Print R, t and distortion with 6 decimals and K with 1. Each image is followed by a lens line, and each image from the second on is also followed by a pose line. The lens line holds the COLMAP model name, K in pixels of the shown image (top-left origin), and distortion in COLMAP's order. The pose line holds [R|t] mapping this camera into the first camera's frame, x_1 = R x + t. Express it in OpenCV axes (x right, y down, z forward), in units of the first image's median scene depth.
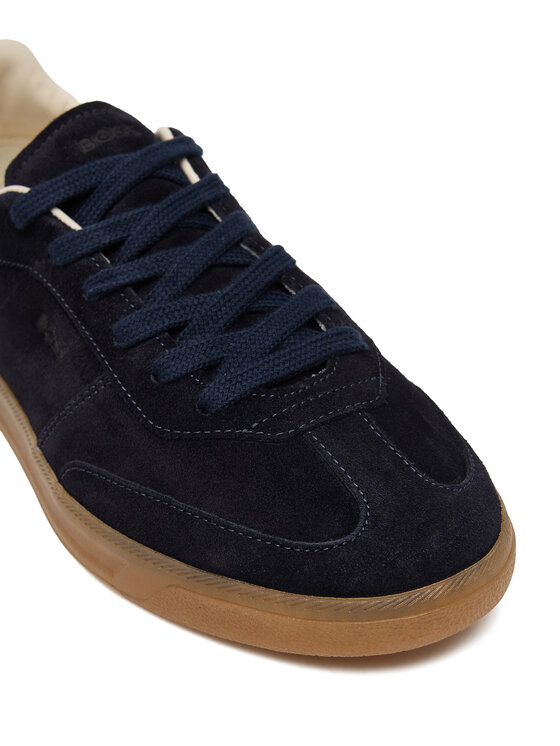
lens RADIAL K [[1393.7, 0, 280.0], [0, 1393.7, 373.0], [0, 0, 1]] dist [-0.030832, 0.045106]
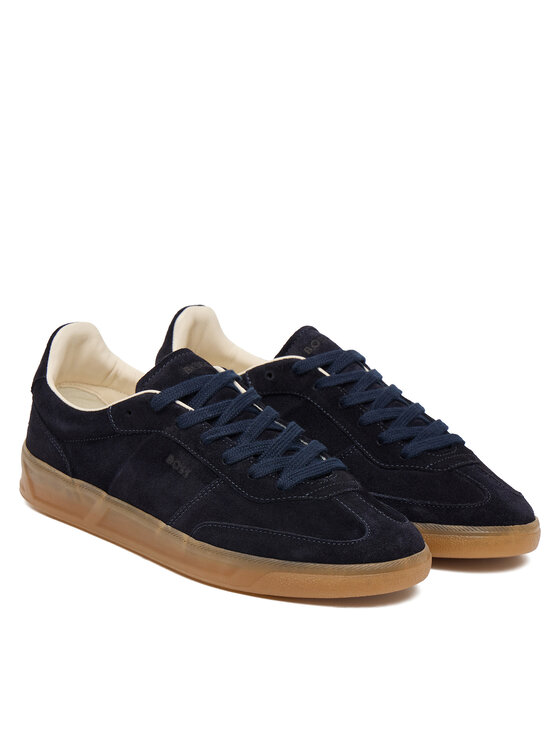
lens RADIAL K [[2188.5, 0, 280.0], [0, 2188.5, 373.0], [0, 0, 1]] dist [0.105393, 0.326737]
pose [[0.953425, 0.052853, 0.296964, -0.970071], [0.033887, 0.959526, -0.279572, 0.725359], [-0.299721, 0.276614, 0.913045, -1.883896]]
